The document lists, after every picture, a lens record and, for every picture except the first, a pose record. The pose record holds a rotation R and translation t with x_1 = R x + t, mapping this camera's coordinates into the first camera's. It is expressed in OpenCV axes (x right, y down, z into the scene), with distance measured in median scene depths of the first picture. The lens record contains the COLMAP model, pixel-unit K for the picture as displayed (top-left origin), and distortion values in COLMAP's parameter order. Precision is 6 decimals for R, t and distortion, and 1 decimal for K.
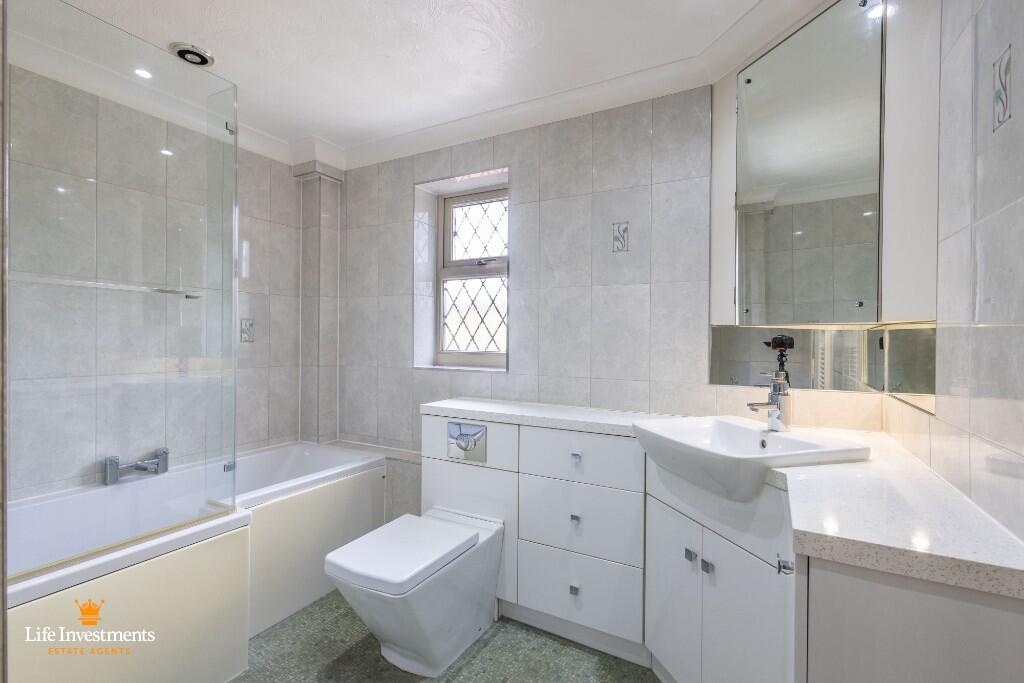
lens RADIAL K [[470.7, 0, 512.0], [0, 470.7, 341.5], [0, 0, 1]] dist [0.003165, 0.000023]
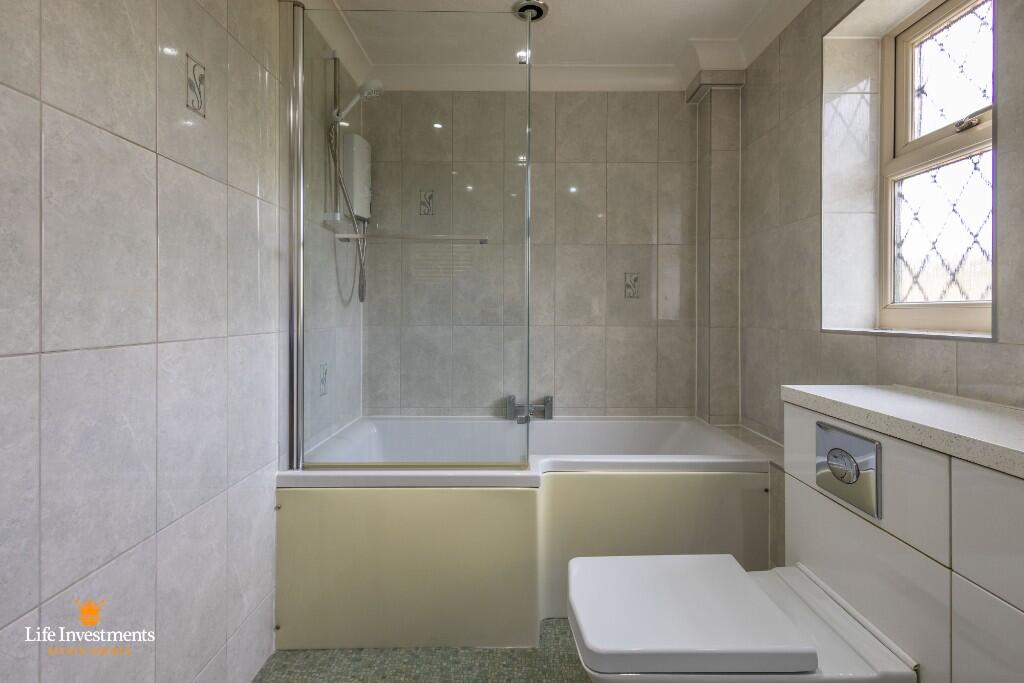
lens RADIAL K [[483.3, 0, 511.6], [0, 483.3, 312.0], [0, 0, 1]] dist [0.005731, -0.000235]
pose [[0.481908, -0.008936, -0.876176, 0.156383], [-0.003485, 0.999921, -0.012115, 0.041362], [0.876215, 0.008892, 0.481838, 0.334949]]
